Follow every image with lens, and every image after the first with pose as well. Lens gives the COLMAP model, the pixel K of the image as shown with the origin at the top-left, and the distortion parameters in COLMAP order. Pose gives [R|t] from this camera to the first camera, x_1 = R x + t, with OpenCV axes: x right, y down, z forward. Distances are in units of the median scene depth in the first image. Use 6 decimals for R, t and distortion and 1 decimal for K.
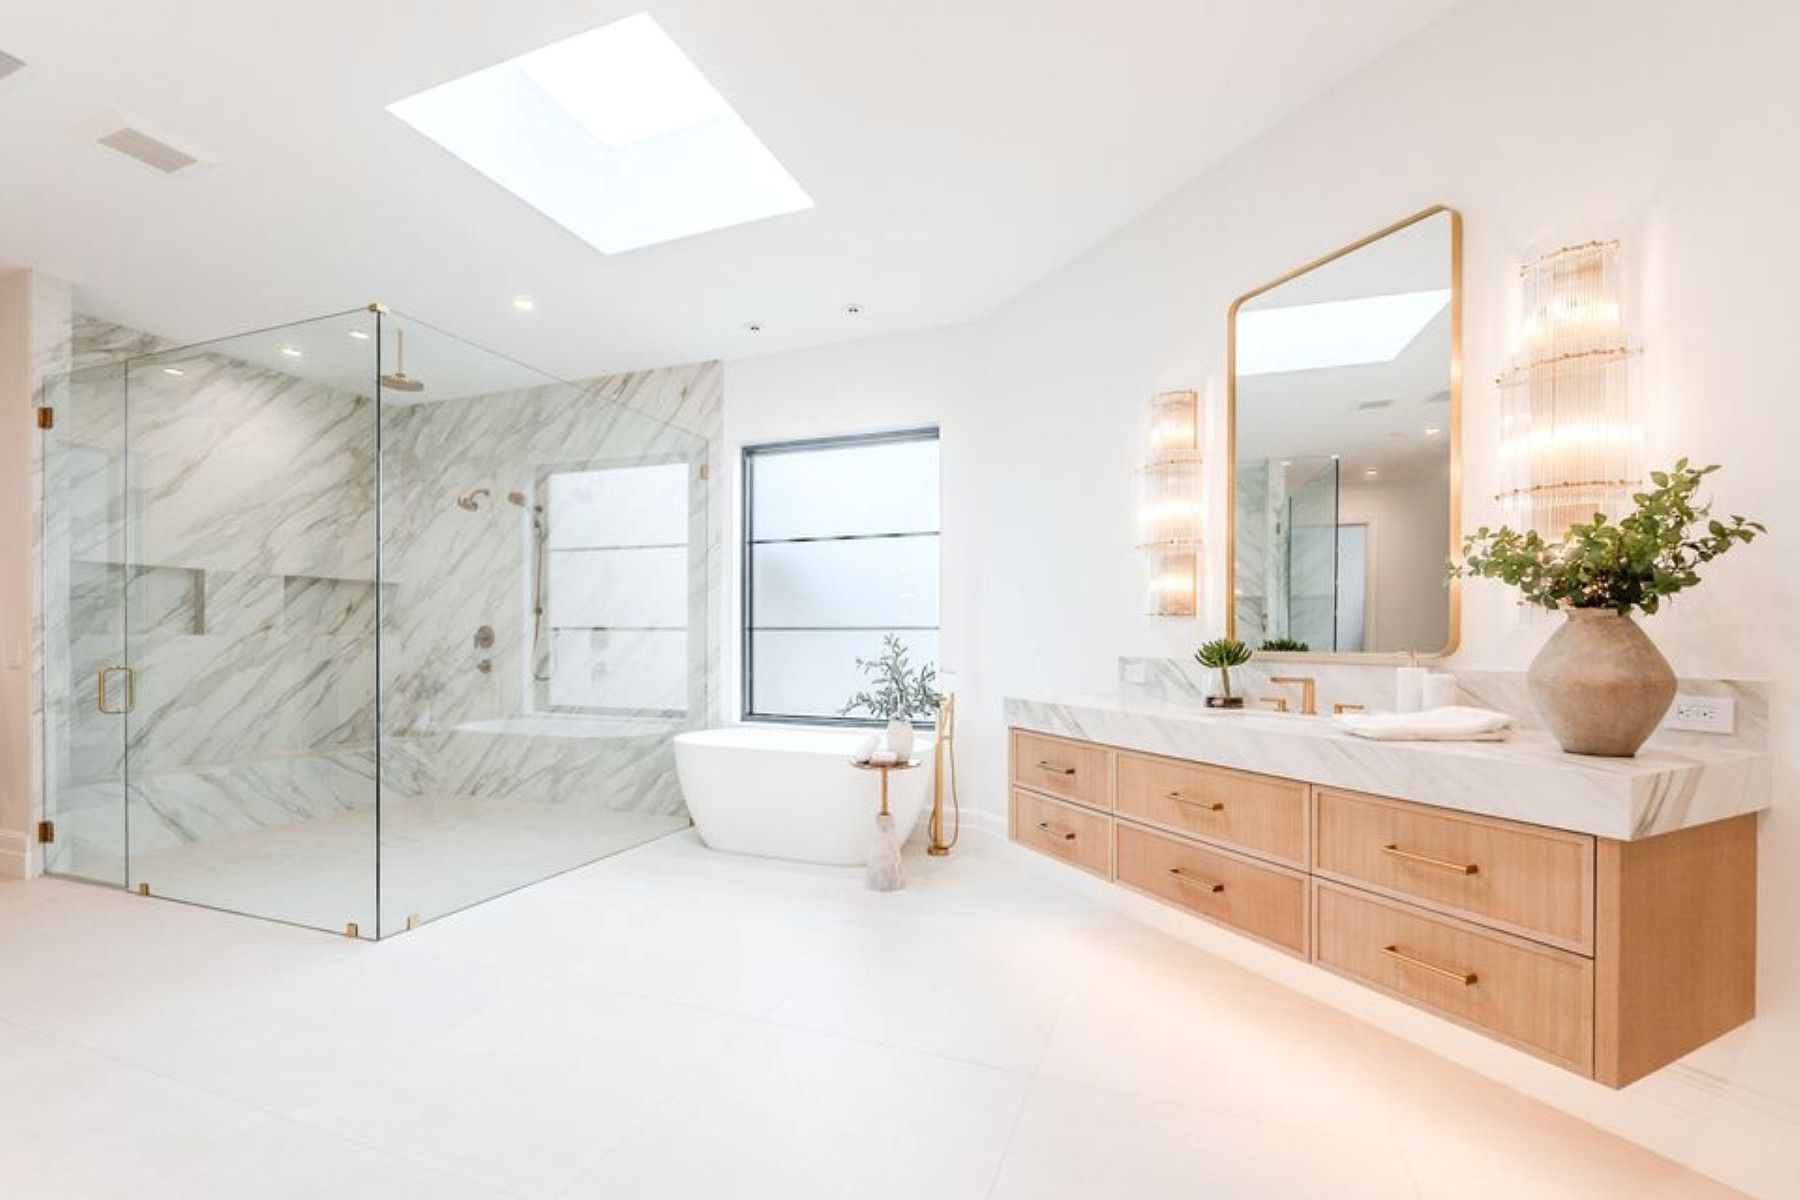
lens RADIAL K [[793.5, 0, 898.7], [0, 793.5, 641.2], [0, 0, 1]] dist [-0.000313, -0.000020]
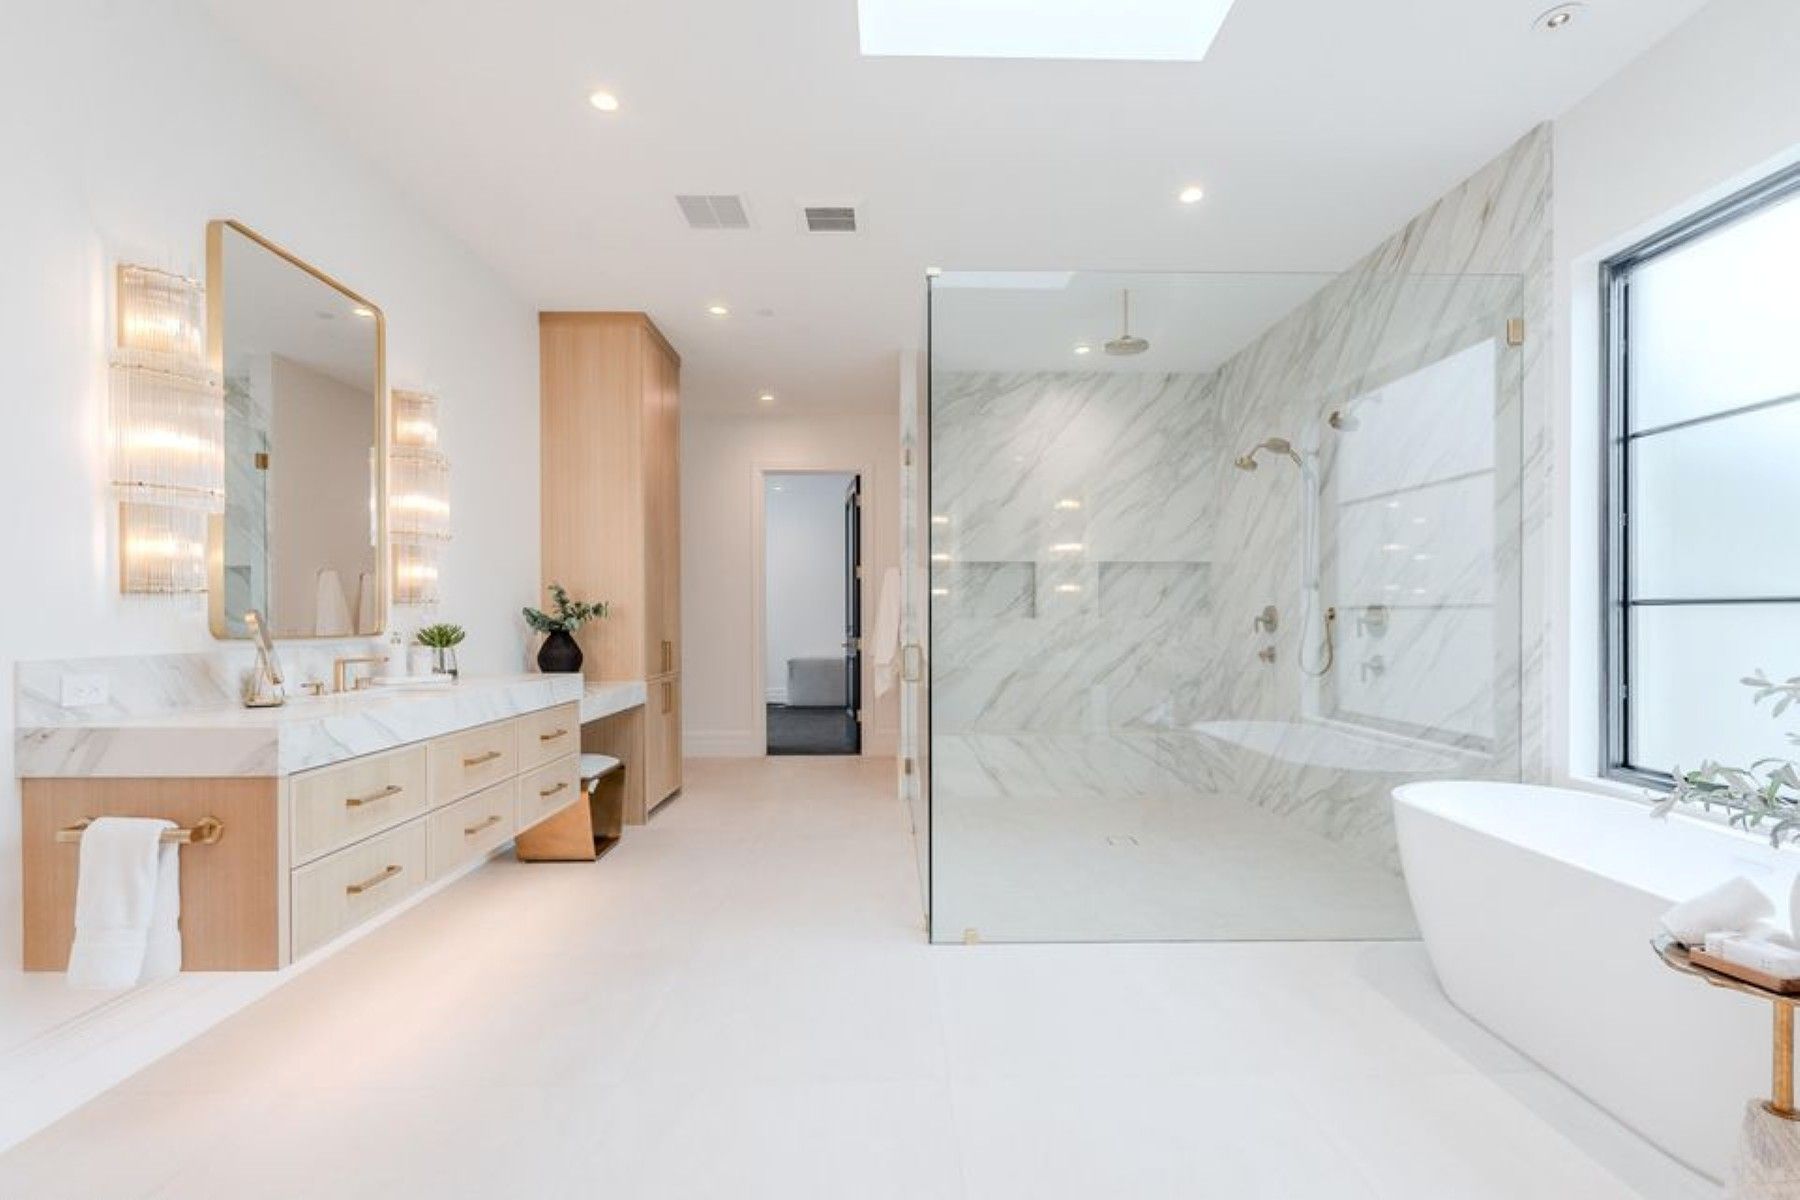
lens RADIAL K [[799.7, 0, 902.6], [0, 799.7, 624.9], [0, 0, 1]] dist [0.000052, 0.000276]
pose [[0.374501, 0.004409, -0.927216, 0.124381], [0.000158, 0.999988, 0.004819, -0.004163], [0.927227, -0.001951, 0.374496, 0.358177]]
